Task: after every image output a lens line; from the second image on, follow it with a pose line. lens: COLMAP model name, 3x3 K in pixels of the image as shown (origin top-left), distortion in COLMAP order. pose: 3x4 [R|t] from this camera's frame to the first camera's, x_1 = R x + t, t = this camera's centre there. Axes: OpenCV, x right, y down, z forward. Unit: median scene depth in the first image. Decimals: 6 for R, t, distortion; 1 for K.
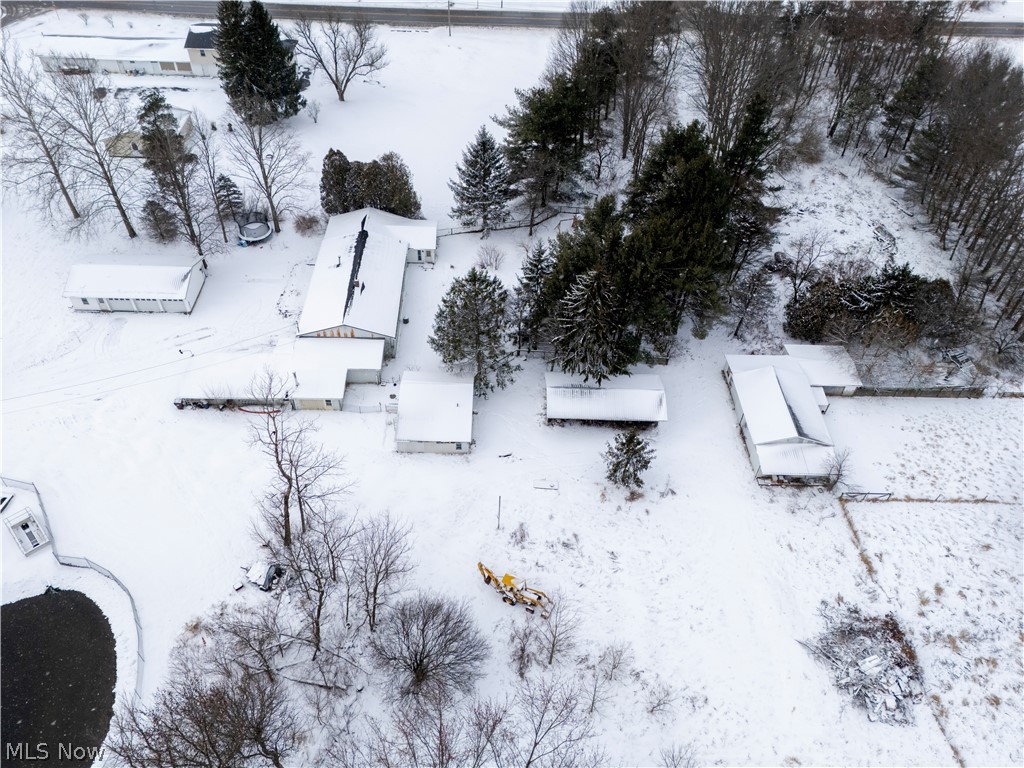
lens RADIAL K [[726.3, 0, 507.9], [0, 726.3, 382.9], [0, 0, 1]] dist [0.059902, -0.014605]
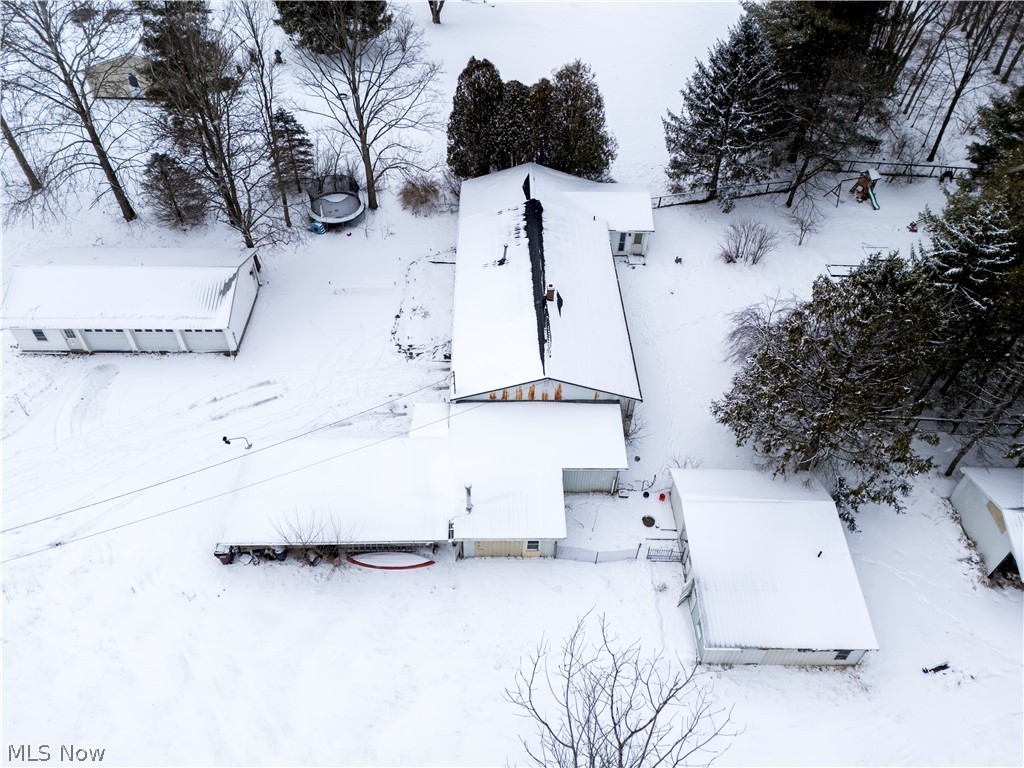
lens RADIAL K [[726.3, 0, 515.8], [0, 726.3, 384.2], [0, 0, 1]] dist [0.059902, -0.014605]
pose [[0.999906, -0.013688, -0.001261, -0.212203], [0.013684, 0.999902, -0.002837, -0.063961], [0.001300, 0.002820, 0.999995, 0.432832]]
